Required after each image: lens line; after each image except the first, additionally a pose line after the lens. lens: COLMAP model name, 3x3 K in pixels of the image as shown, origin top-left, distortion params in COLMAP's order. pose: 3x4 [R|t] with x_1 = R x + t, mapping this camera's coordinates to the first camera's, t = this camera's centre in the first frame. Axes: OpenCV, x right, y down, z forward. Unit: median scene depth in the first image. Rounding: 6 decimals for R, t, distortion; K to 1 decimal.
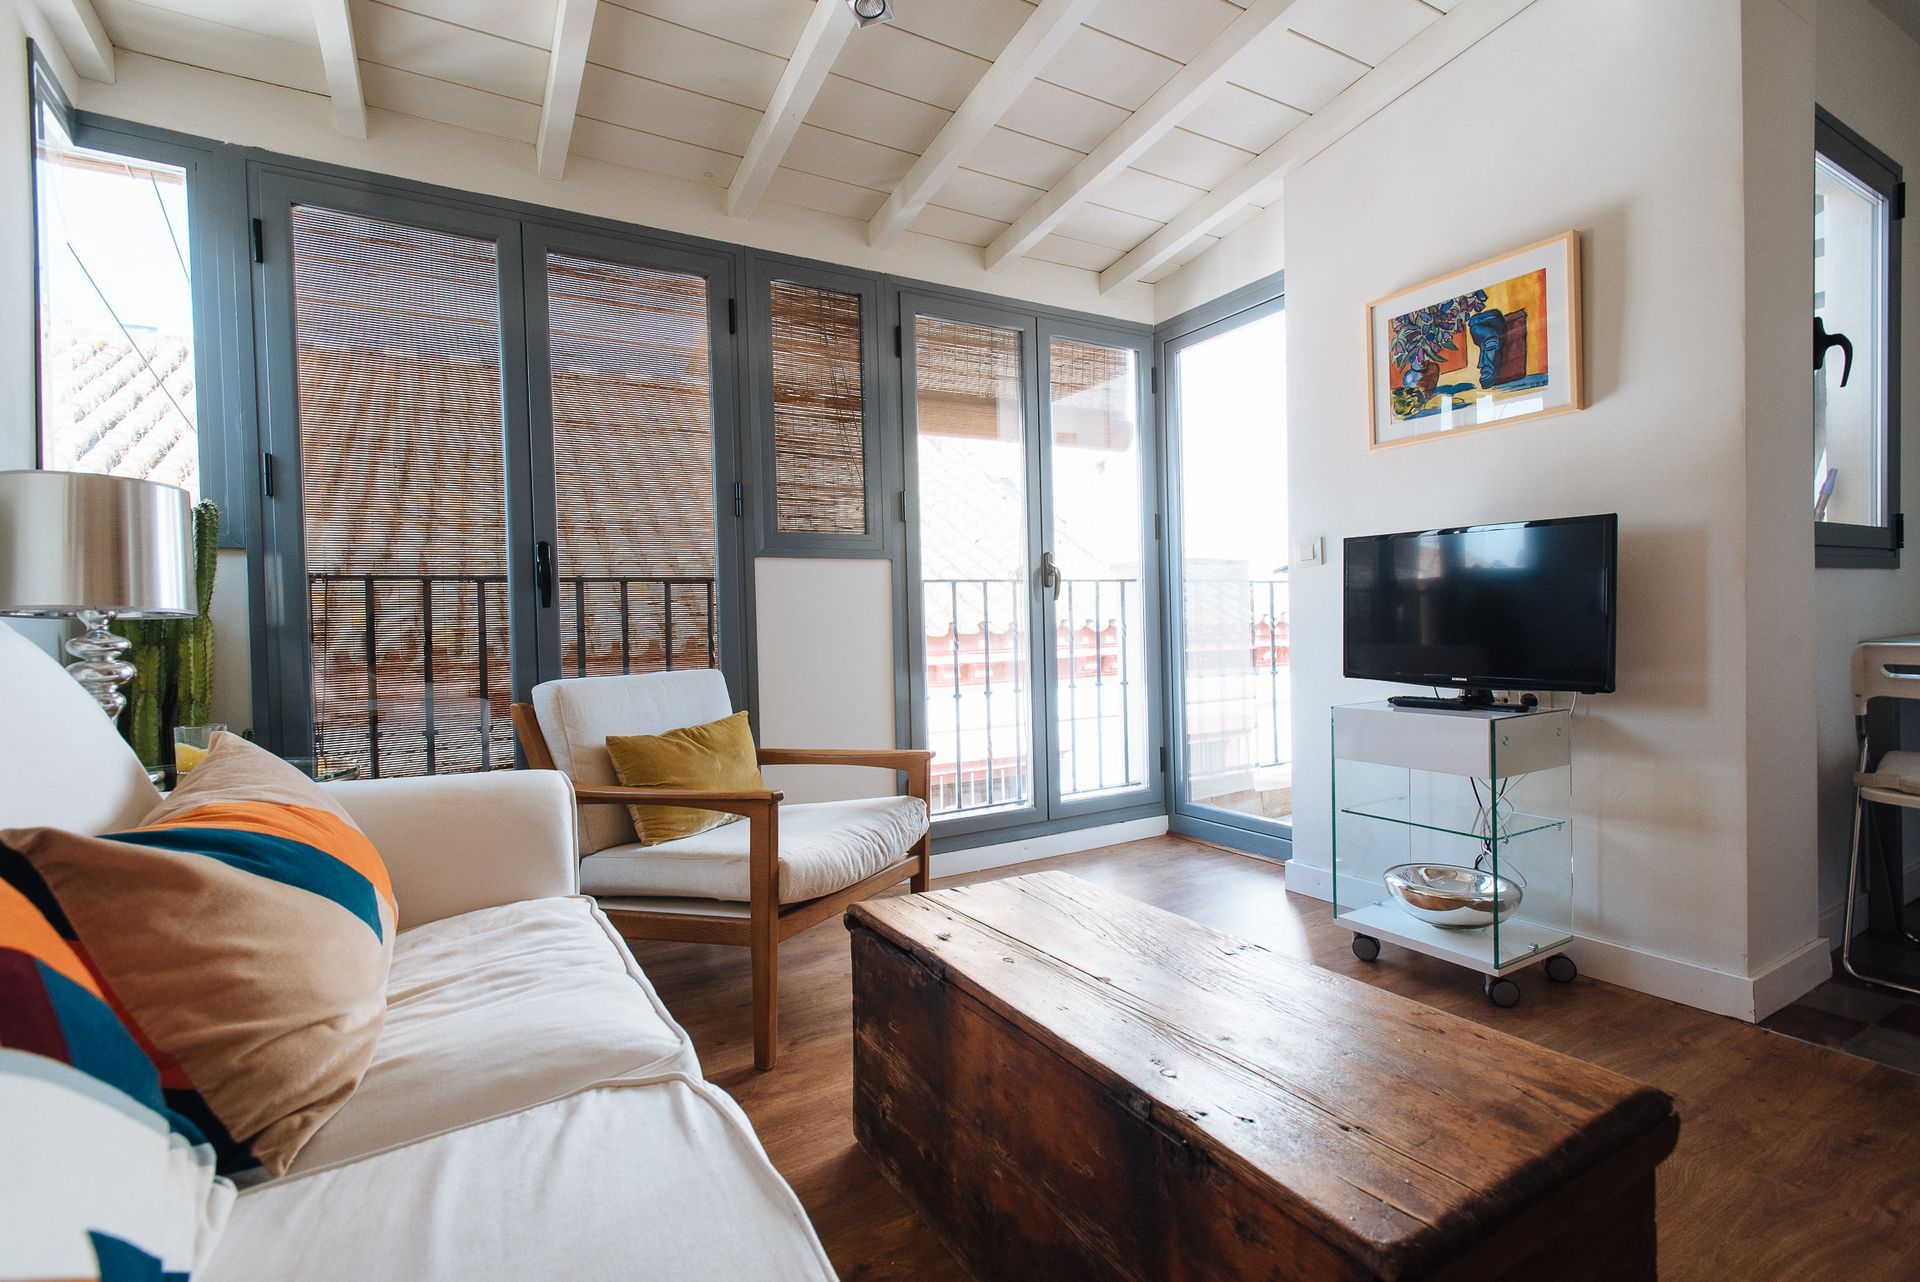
lens RADIAL K [[888.9, 0, 960.0], [0, 888.9, 641.0], [0, 0, 1]] dist [0.001791, -0.000437]
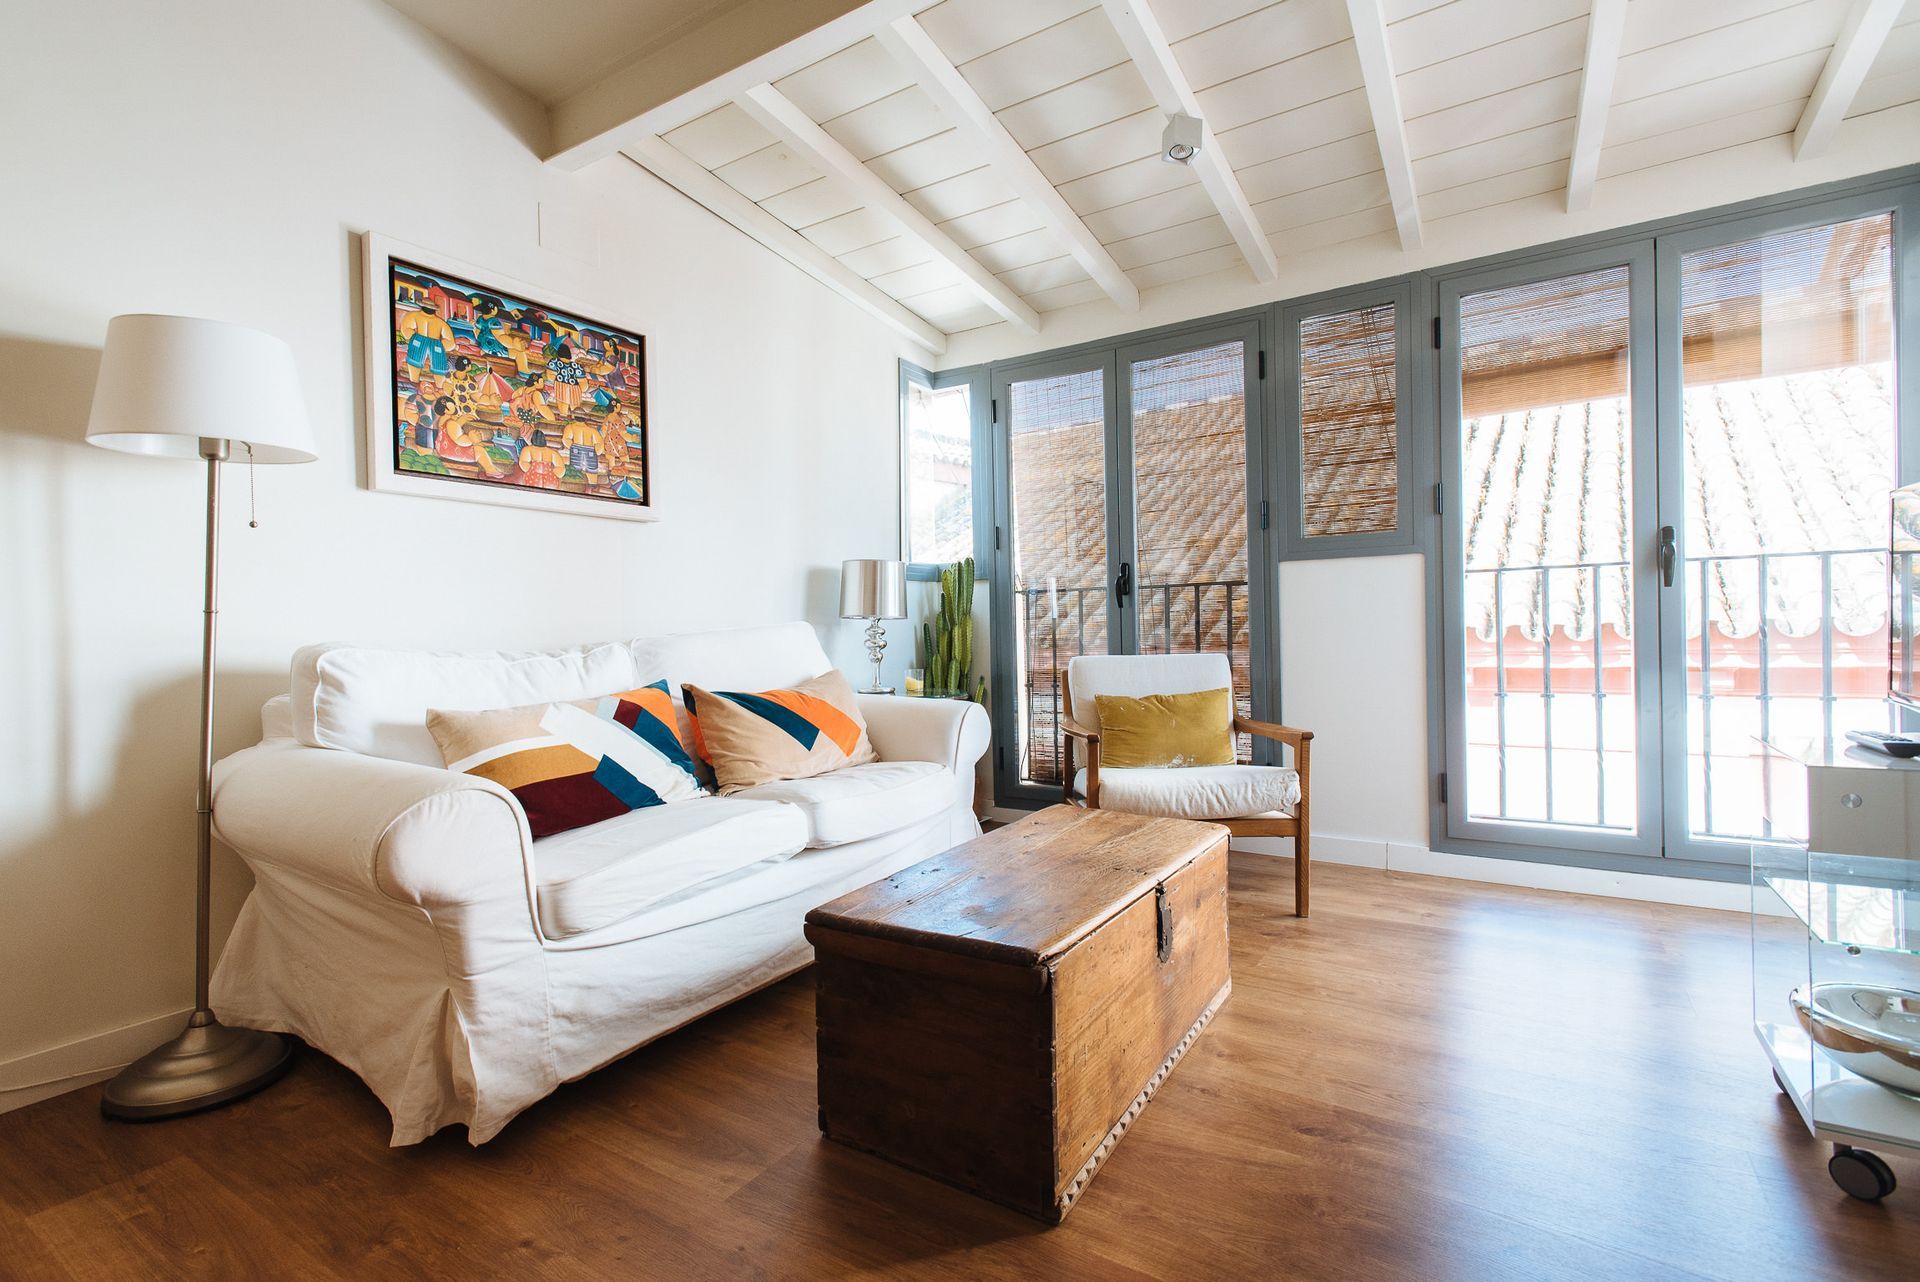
lens RADIAL K [[888.9, 0, 960.0], [0, 888.9, 641.0], [0, 0, 1]] dist [0.001791, -0.000437]
pose [[0.455304, 0.021156, -0.890085, 0.641352], [-0.004806, 0.999761, 0.021304, -0.011856], [0.890323, -0.005422, 0.455297, 0.076206]]
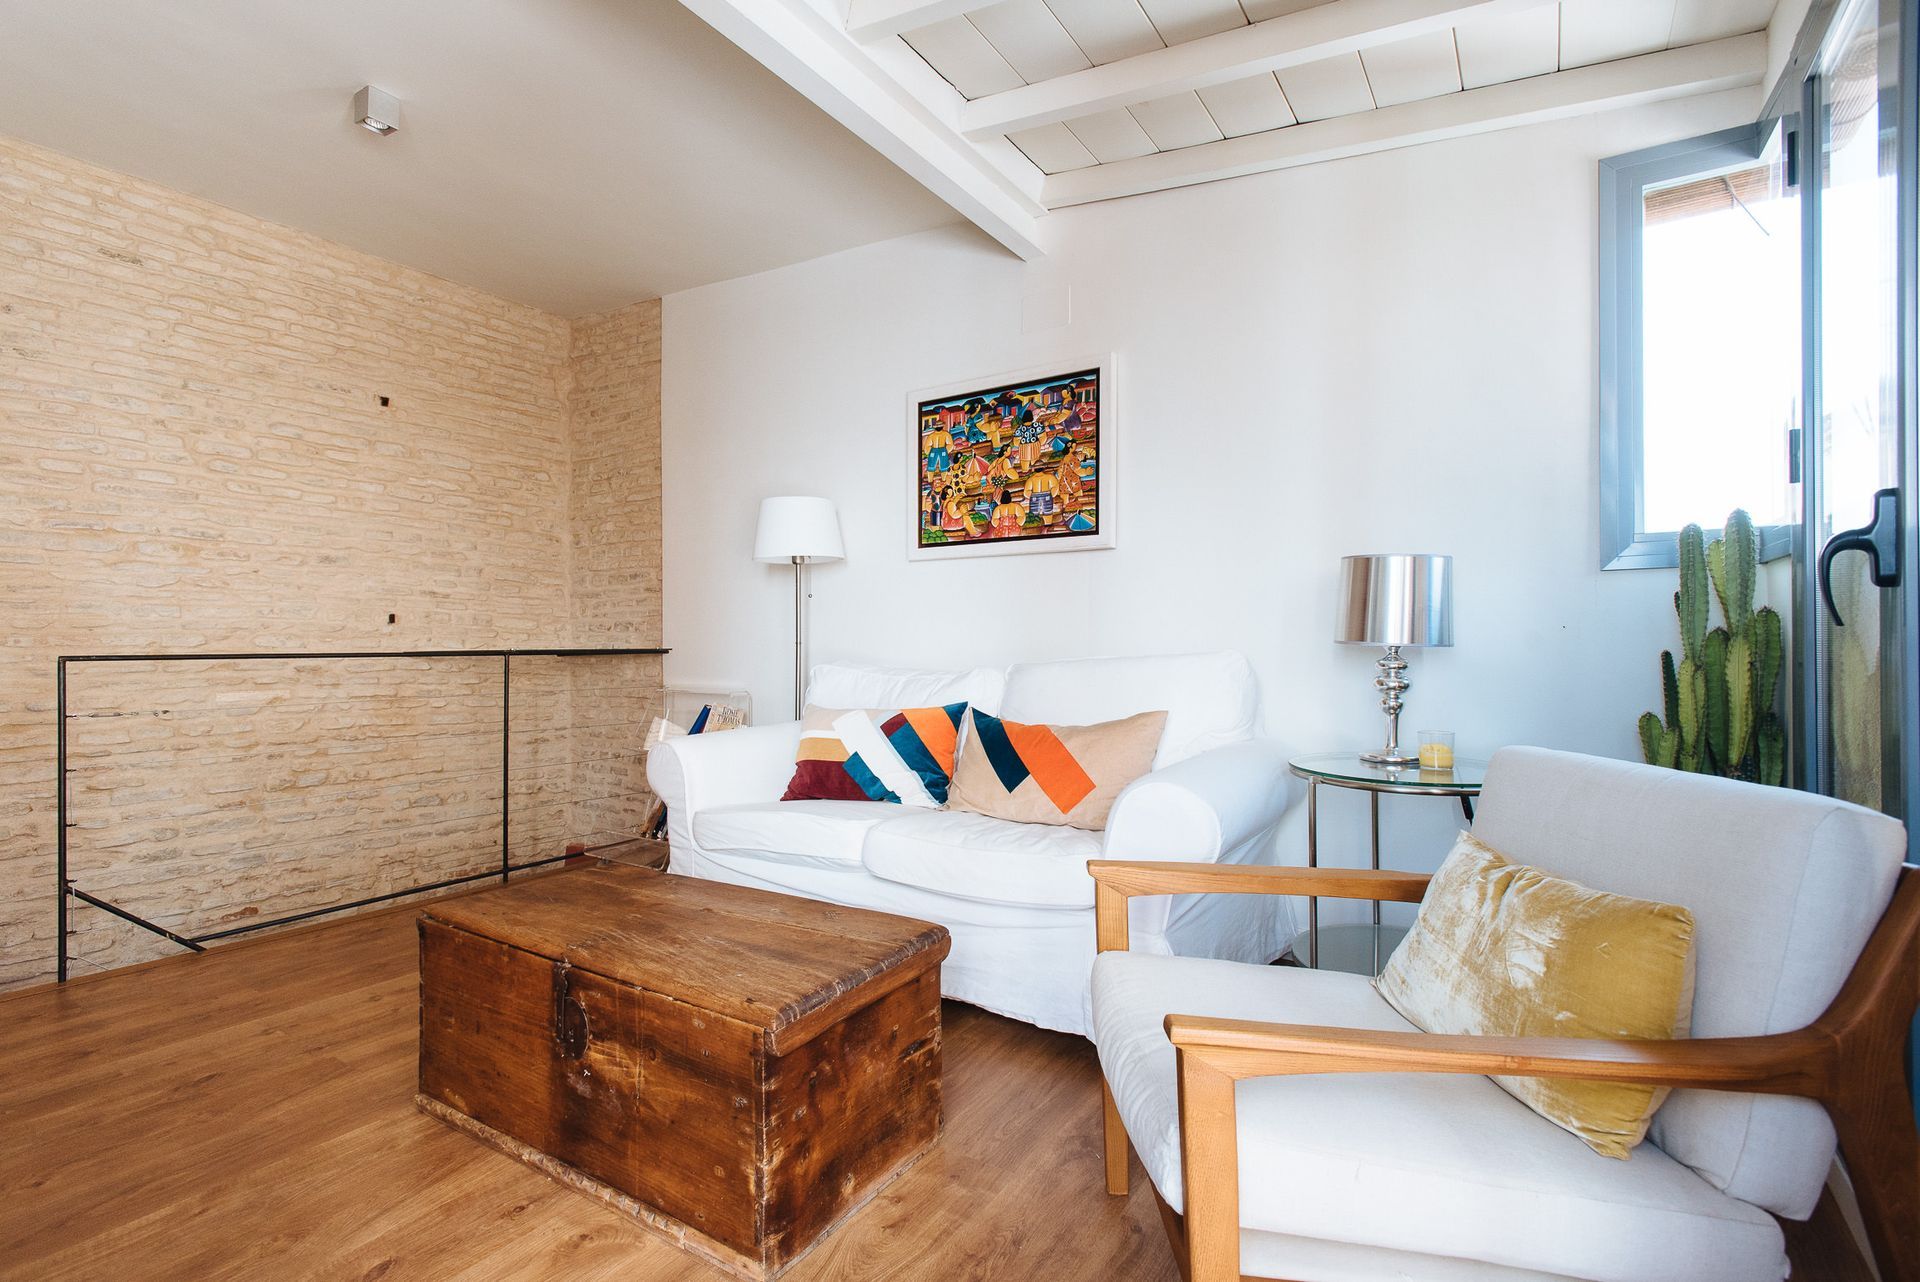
lens RADIAL K [[888.9, 0, 960.0], [0, 888.9, 641.0], [0, 0, 1]] dist [0.001791, -0.000437]
pose [[-0.897078, 0.025658, -0.441126, 0.180230], [0.016590, 0.999565, 0.024401, -0.045447], [0.441560, 0.014572, -0.897113, 1.082237]]
